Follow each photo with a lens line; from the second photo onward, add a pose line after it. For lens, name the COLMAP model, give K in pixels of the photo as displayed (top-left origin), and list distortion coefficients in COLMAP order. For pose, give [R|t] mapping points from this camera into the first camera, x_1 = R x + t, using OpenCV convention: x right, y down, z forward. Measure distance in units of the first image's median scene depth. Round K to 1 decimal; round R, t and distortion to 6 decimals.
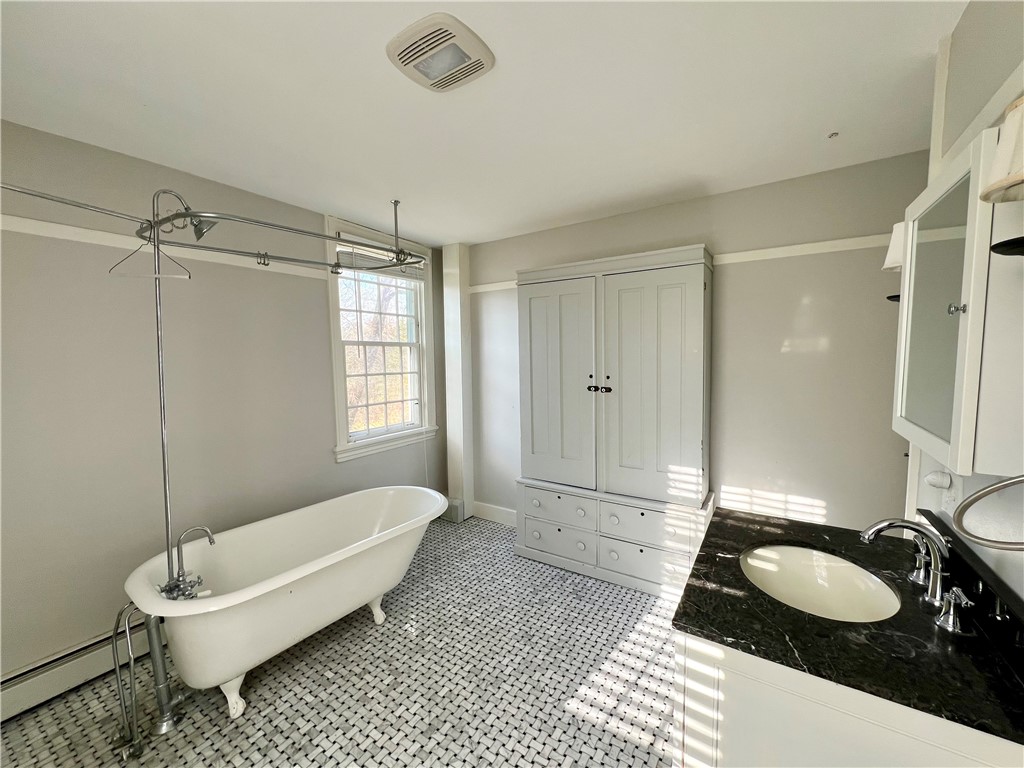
lens RADIAL K [[409.6, 0, 509.5], [0, 409.6, 380.6], [0, 0, 1]] dist [-0.001191, 0.000324]
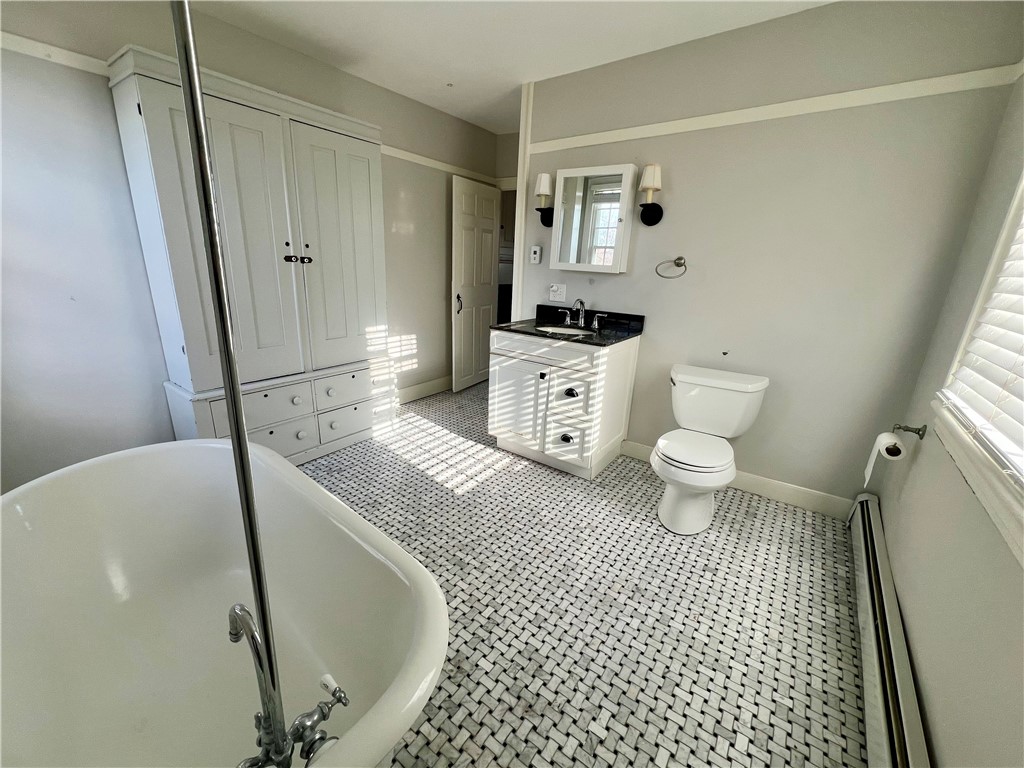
lens RADIAL K [[409.6, 0, 509.5], [0, 409.6, 380.6], [0, 0, 1]] dist [-0.001191, 0.000324]
pose [[0.050890, -0.267013, 0.962348, -0.746719], [0.019044, 0.963681, 0.266376, 0.050180], [-0.998523, 0.004771, 0.054127, 0.531733]]
